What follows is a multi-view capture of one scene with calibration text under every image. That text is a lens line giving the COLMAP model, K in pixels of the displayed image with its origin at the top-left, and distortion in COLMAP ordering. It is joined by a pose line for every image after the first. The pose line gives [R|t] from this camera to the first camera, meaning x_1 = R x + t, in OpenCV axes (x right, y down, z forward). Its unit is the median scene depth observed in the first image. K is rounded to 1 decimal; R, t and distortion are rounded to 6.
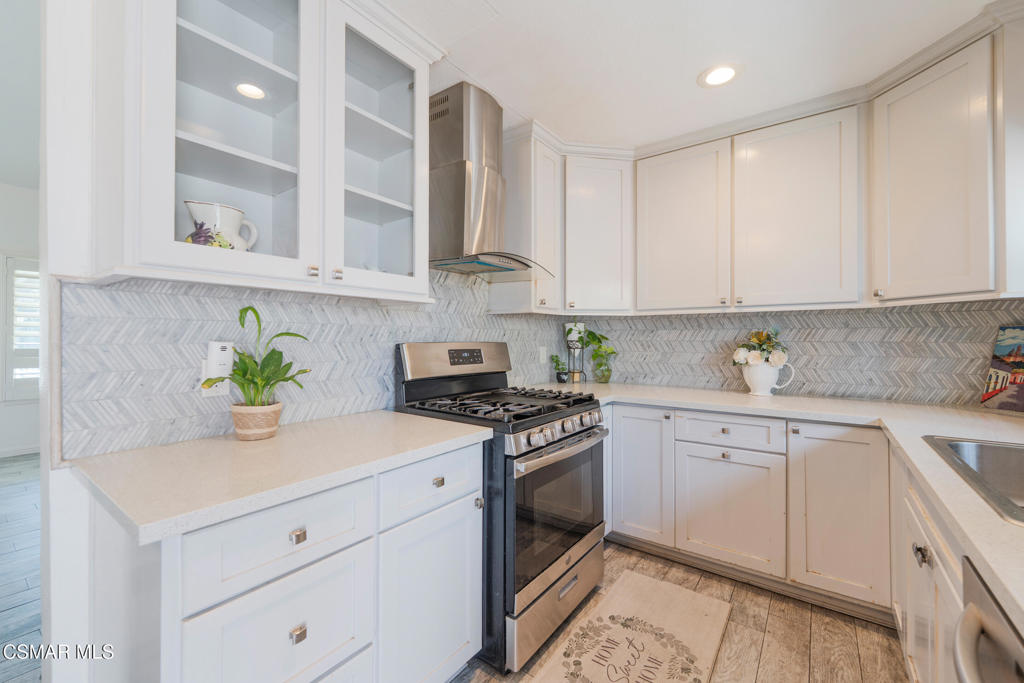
lens RADIAL K [[416.1, 0, 514.4], [0, 416.1, 337.6], [0, 0, 1]] dist [-0.001915, -0.000282]
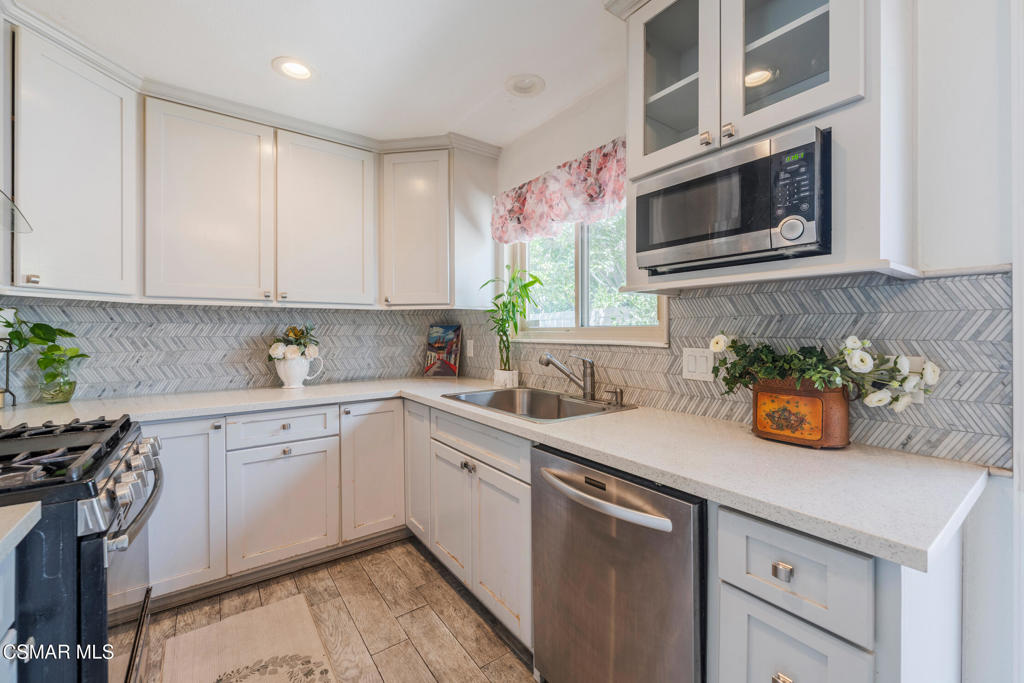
lens RADIAL K [[419.8, 0, 513.7], [0, 419.8, 333.7], [0, 0, 1]] dist [0.000218, -0.000077]
pose [[0.305538, -0.005668, 0.952163, -0.275998], [0.002894, 0.999983, 0.005025, -0.000946], [-0.952175, 0.001220, 0.305549, 0.174855]]
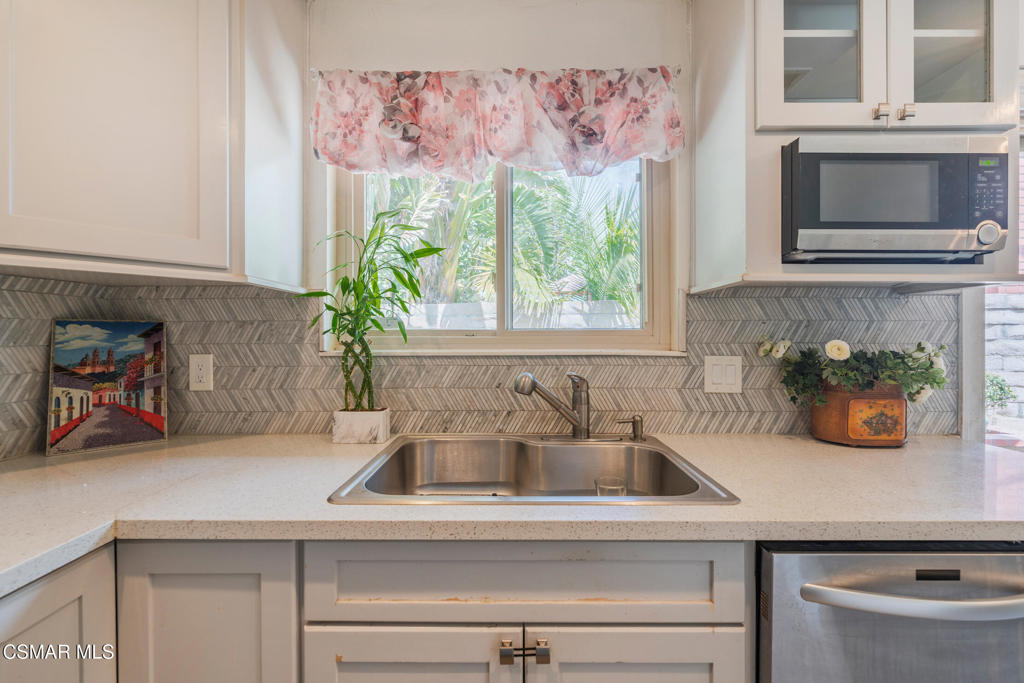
lens RADIAL K [[416.1, 0, 514.4], [0, 416.1, 337.6], [0, 0, 1]] dist [-0.001915, -0.000282]
pose [[-0.587662, 0.000087, 0.809106, 0.230550], [0.001405, 0.999999, 0.000913, 0.000433], [-0.809105, 0.001674, -0.587662, 0.754243]]
